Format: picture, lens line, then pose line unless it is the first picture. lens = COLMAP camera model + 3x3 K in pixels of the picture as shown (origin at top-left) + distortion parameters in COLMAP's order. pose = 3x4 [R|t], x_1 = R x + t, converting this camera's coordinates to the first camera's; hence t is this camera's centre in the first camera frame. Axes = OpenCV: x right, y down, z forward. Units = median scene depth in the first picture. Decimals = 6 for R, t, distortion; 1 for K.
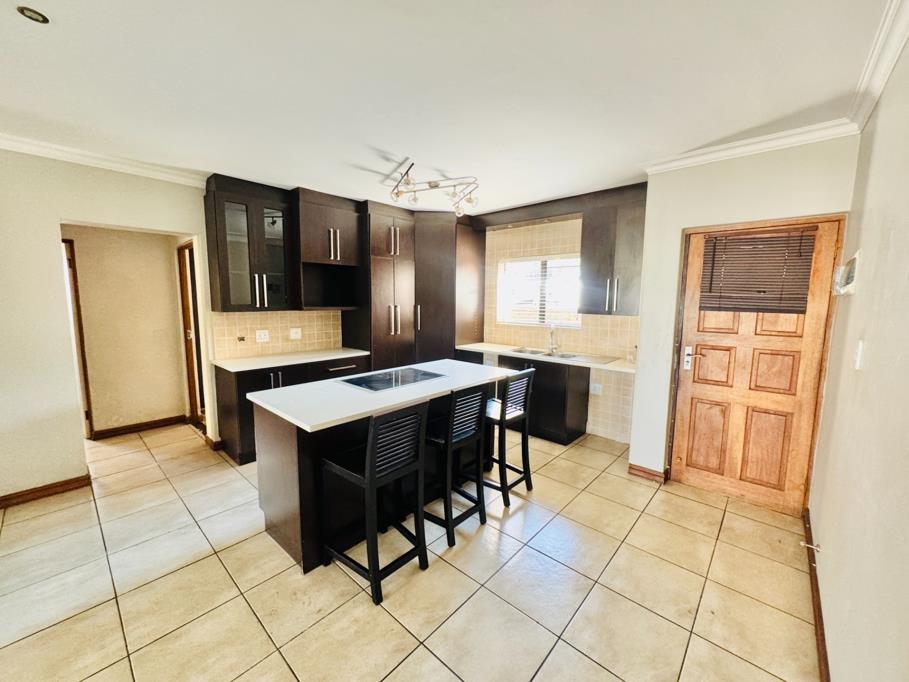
lens RADIAL K [[363.6, 0, 453.9], [0, 363.6, 339.6], [0, 0, 1]] dist [0.004121, -0.000315]
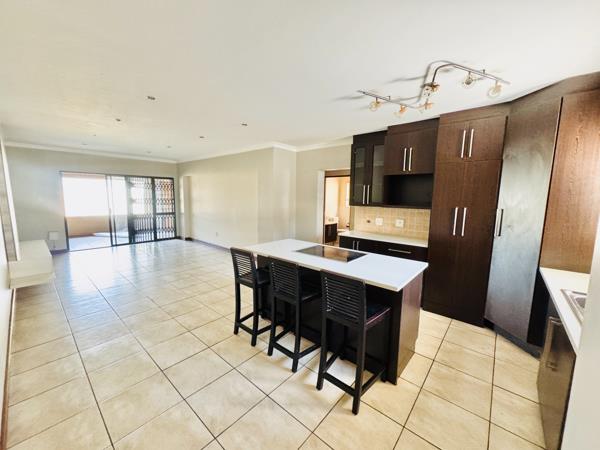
lens RADIAL K [[240.0, 0, 301.7], [0, 240.0, 226.5], [0, 0, 1]] dist [0.004121, -0.000315]
pose [[0.031856, 0.126548, -0.991449, 0.754935], [-0.124412, 0.984740, 0.121694, -0.103558], [0.991719, 0.119471, 0.047114, 0.800108]]
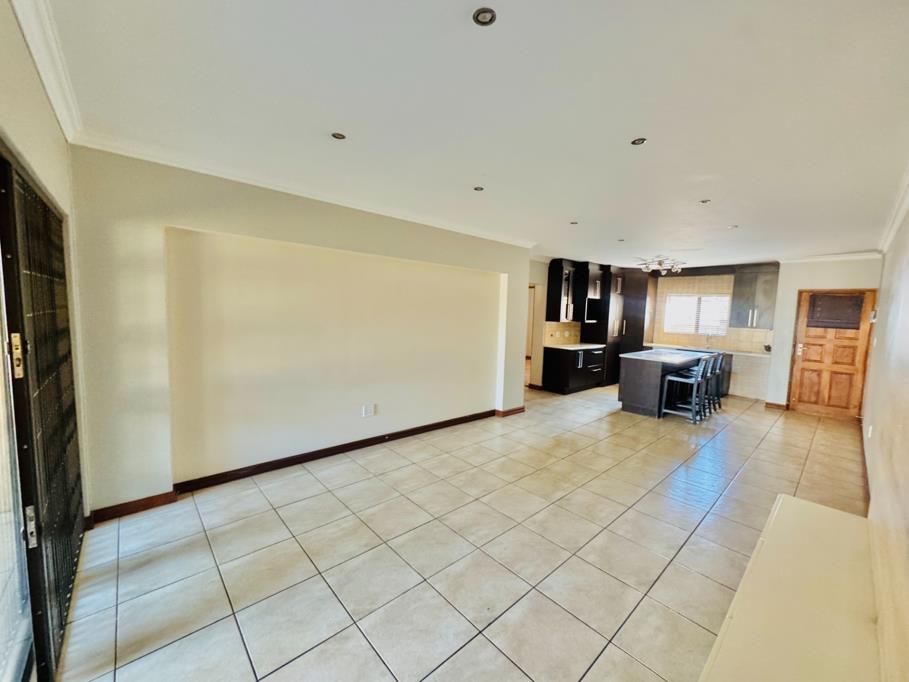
lens RADIAL K [[363.6, 0, 458.4], [0, 363.6, 340.5], [0, 0, 1]] dist [0.004121, -0.000315]
pose [[0.996370, 0.029679, -0.079793, -1.207841], [-0.032244, 0.998998, -0.031050, 0.132453], [0.078791, 0.033510, 0.996328, -1.314883]]
